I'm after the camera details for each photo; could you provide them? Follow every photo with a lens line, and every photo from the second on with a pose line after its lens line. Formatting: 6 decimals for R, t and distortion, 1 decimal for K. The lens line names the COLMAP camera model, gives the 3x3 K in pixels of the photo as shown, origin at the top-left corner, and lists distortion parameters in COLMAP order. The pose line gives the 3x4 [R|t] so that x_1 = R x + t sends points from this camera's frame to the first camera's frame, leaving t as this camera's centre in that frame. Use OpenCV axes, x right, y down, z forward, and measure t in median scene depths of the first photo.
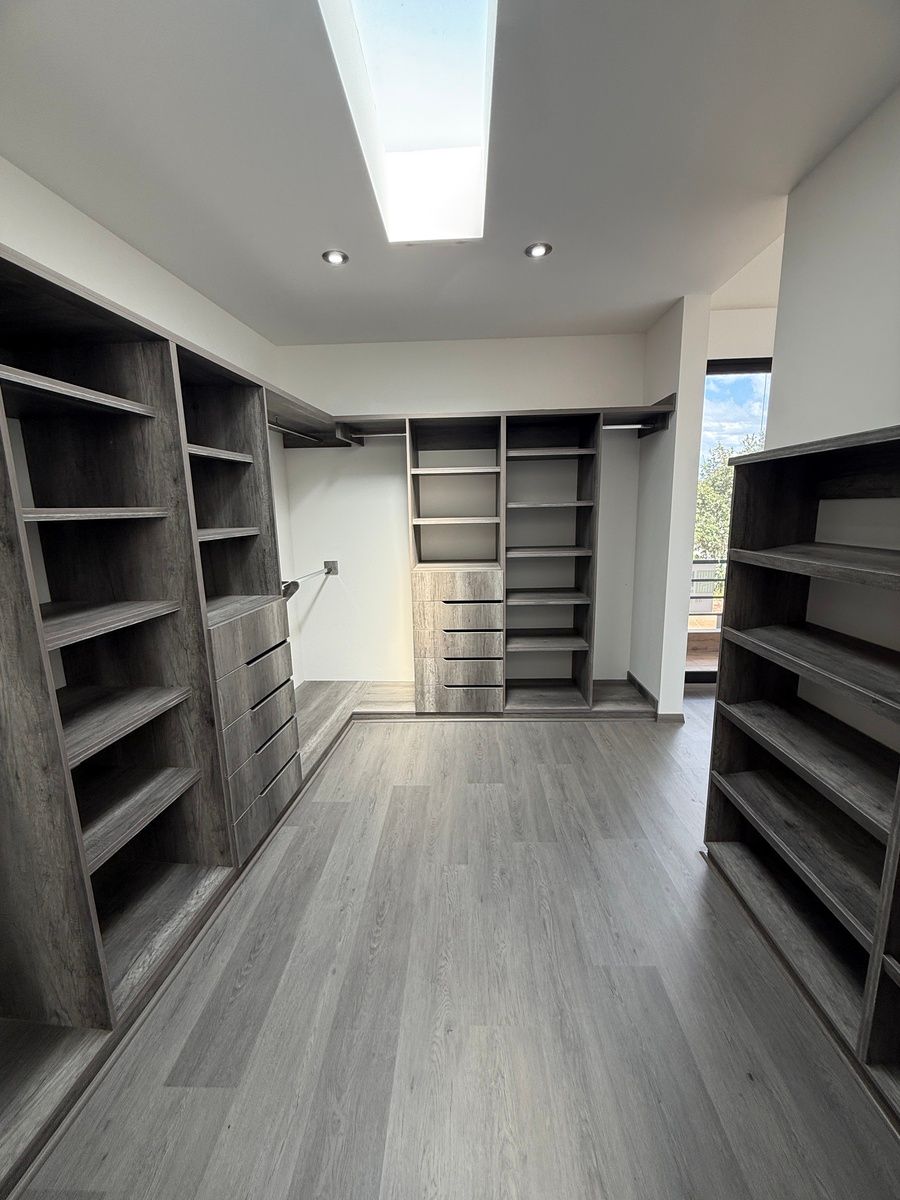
lens RADIAL K [[477.7, 0, 452.5], [0, 477.7, 599.2], [0, 0, 1]] dist [0.000247, -0.000007]
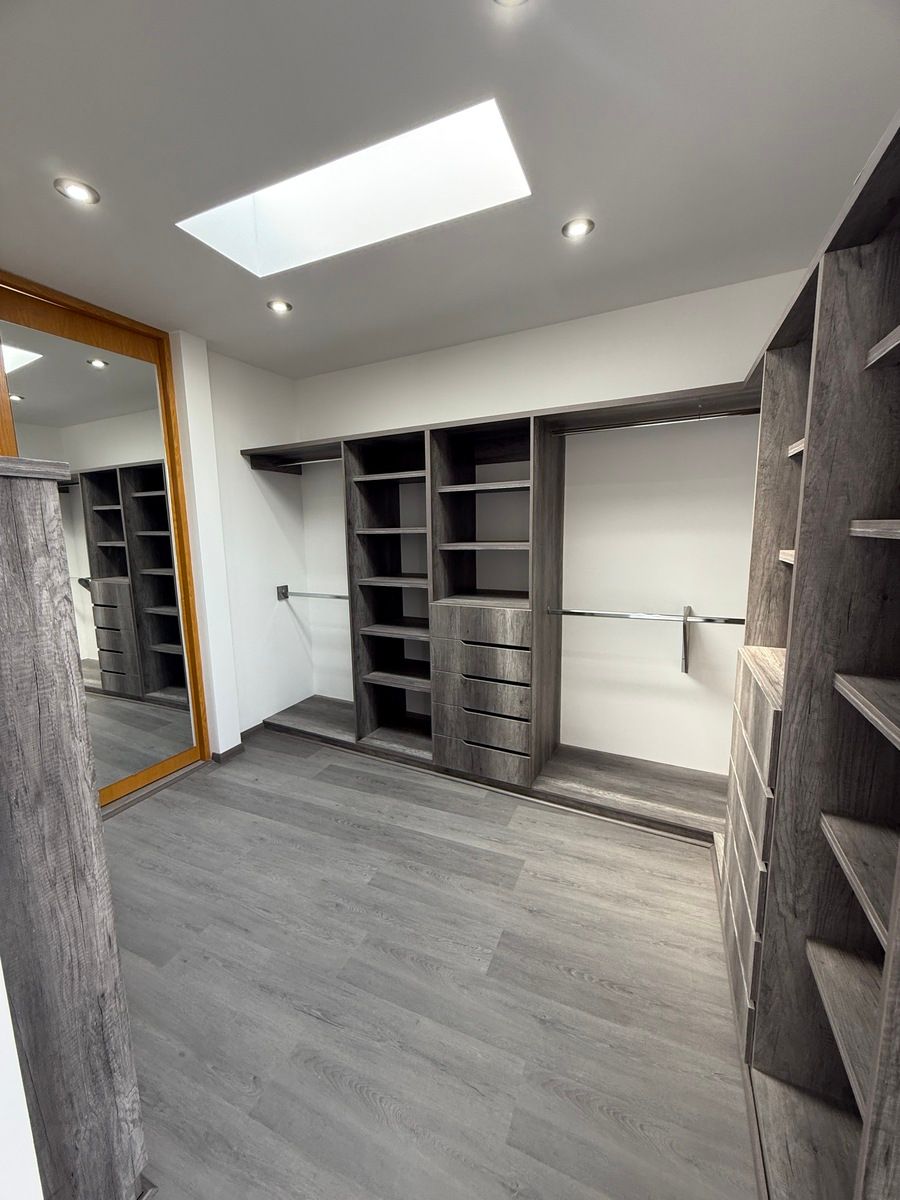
lens RADIAL K [[477.7, 0, 447.9], [0, 477.7, 596.7], [0, 0, 1]] dist [0.000247, -0.000007]
pose [[-0.375139, 0.162911, -0.912541, 0.750672], [-0.145380, 0.961913, 0.231489, -0.275938], [0.915497, 0.219506, -0.337167, 1.291885]]
